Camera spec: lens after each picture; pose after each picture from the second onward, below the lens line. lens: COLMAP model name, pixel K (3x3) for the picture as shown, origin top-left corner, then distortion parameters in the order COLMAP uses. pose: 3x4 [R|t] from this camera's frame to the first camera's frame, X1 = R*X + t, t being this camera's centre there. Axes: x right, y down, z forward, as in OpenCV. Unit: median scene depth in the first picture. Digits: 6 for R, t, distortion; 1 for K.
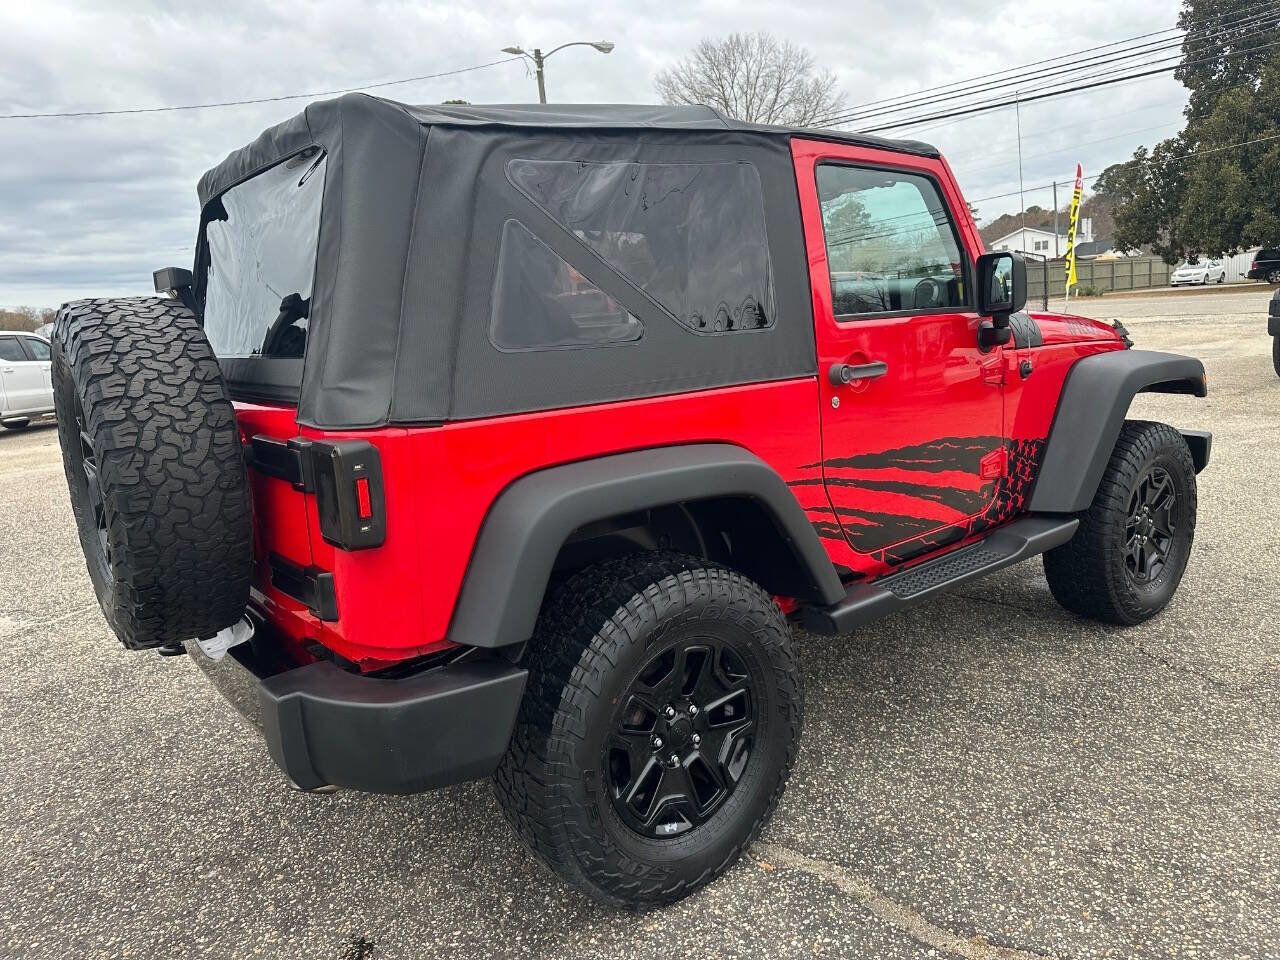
lens RADIAL K [[894.4, 0, 643.4], [0, 894.4, 480.0], [0, 0, 1]] dist [0.035037, -0.034135]
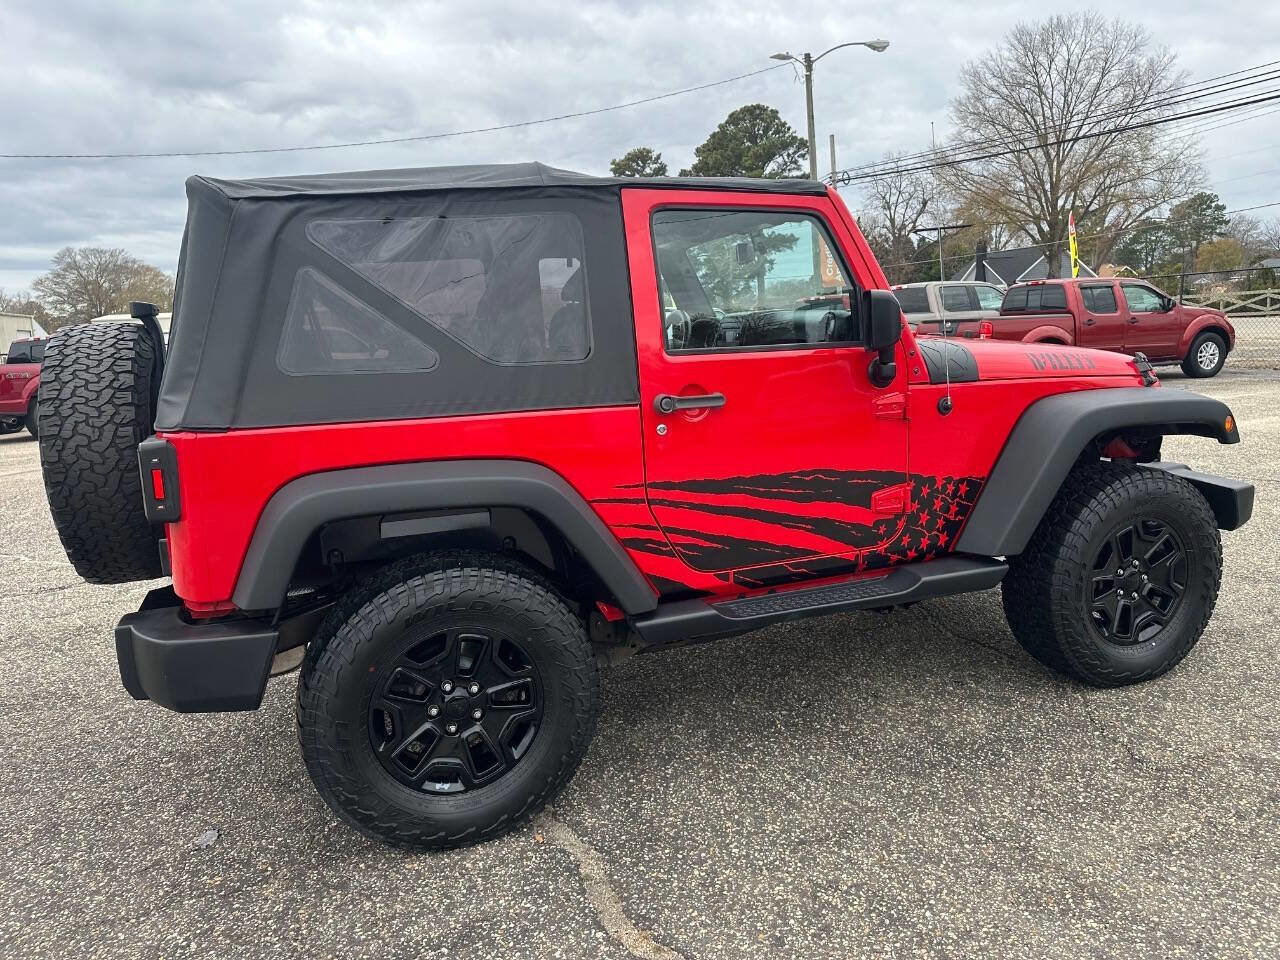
lens RADIAL K [[888.2, 0, 640.0], [0, 888.2, 480.0], [0, 0, 1]] dist [0.072083, -0.086889]
pose [[0.948385, 0.073677, -0.308445, 0.504615], [-0.073768, 0.997210, 0.011382, -0.035000], [0.308423, 0.011958, 0.951174, -0.027787]]
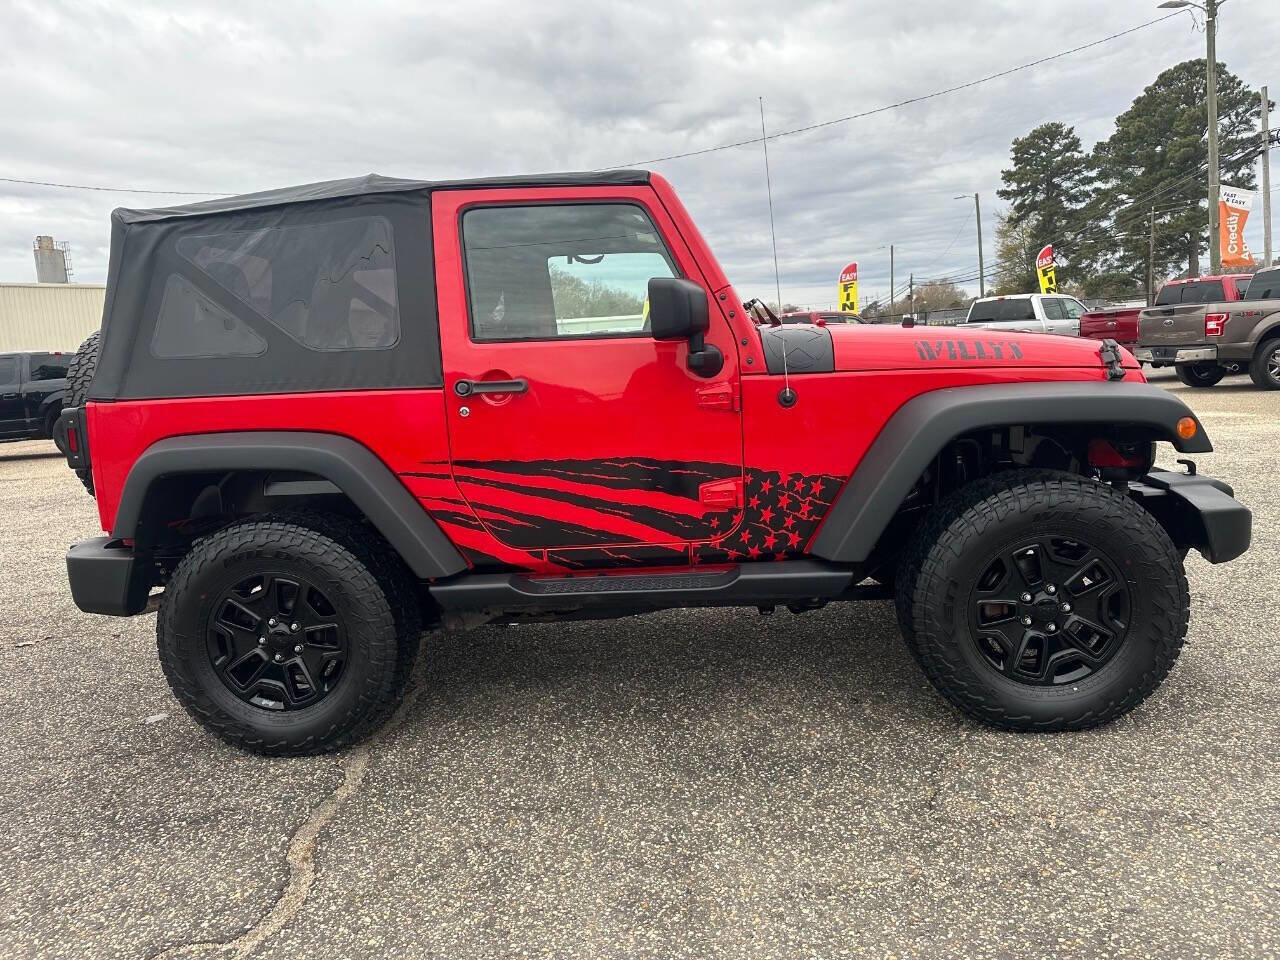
lens RADIAL K [[888.2, 0, 640.0], [0, 888.2, 480.0], [0, 0, 1]] dist [0.072083, -0.086889]
pose [[0.736713, 0.123137, -0.664899, 1.126106], [-0.117310, 0.991644, 0.053668, -0.084329], [0.665952, 0.038462, 0.745002, 0.275087]]
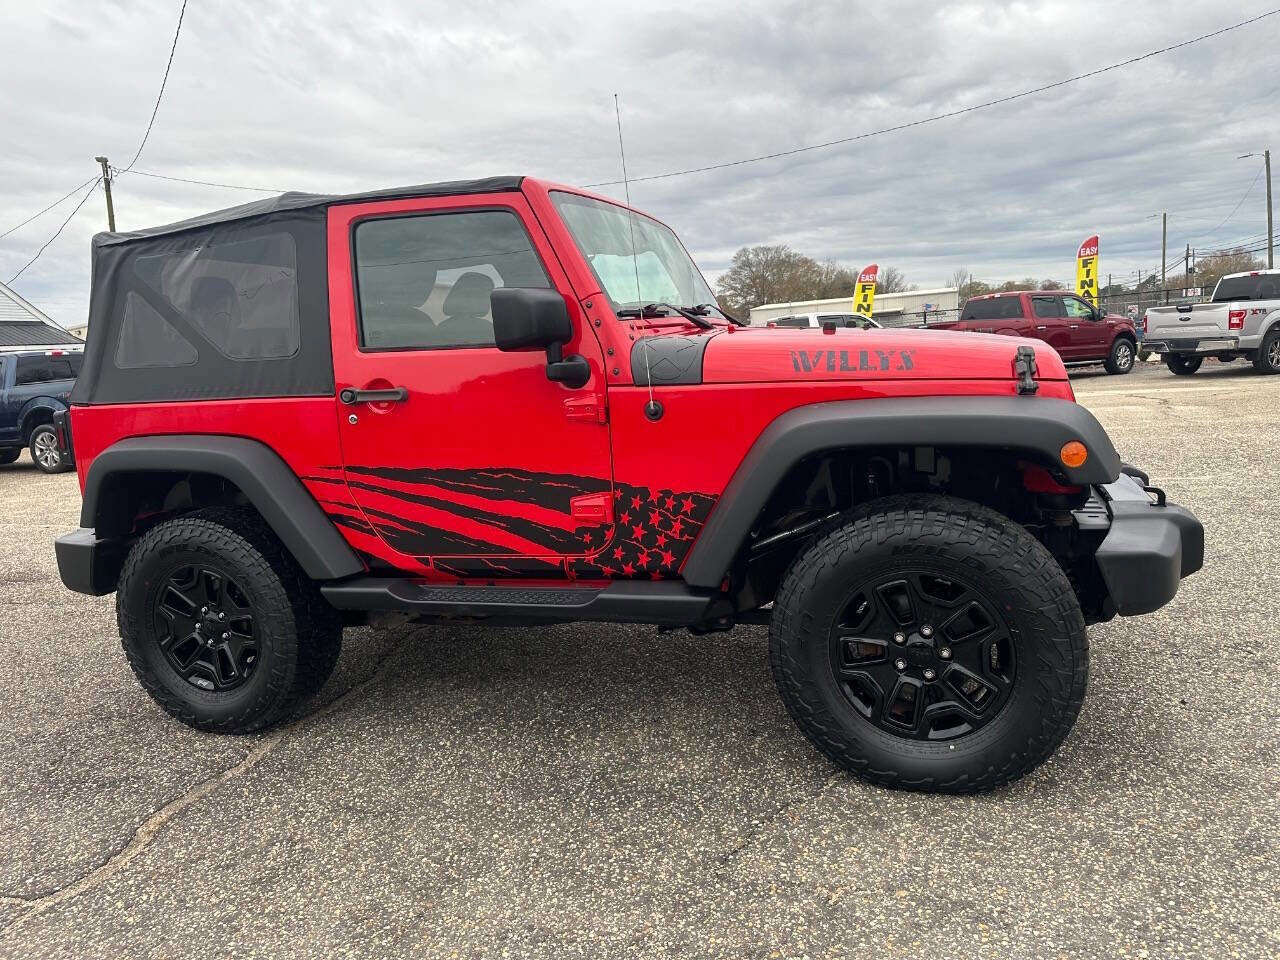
lens RADIAL K [[878.4, 0, 658.2], [0, 878.4, 475.4], [0, 0, 1]] dist [0.041535, -0.034112]
pose [[0.554939, 0.152759, -0.817745, 1.372211], [-0.126887, 0.987037, 0.098276, -0.174154], [0.822157, 0.049224, 0.567128, 0.638319]]
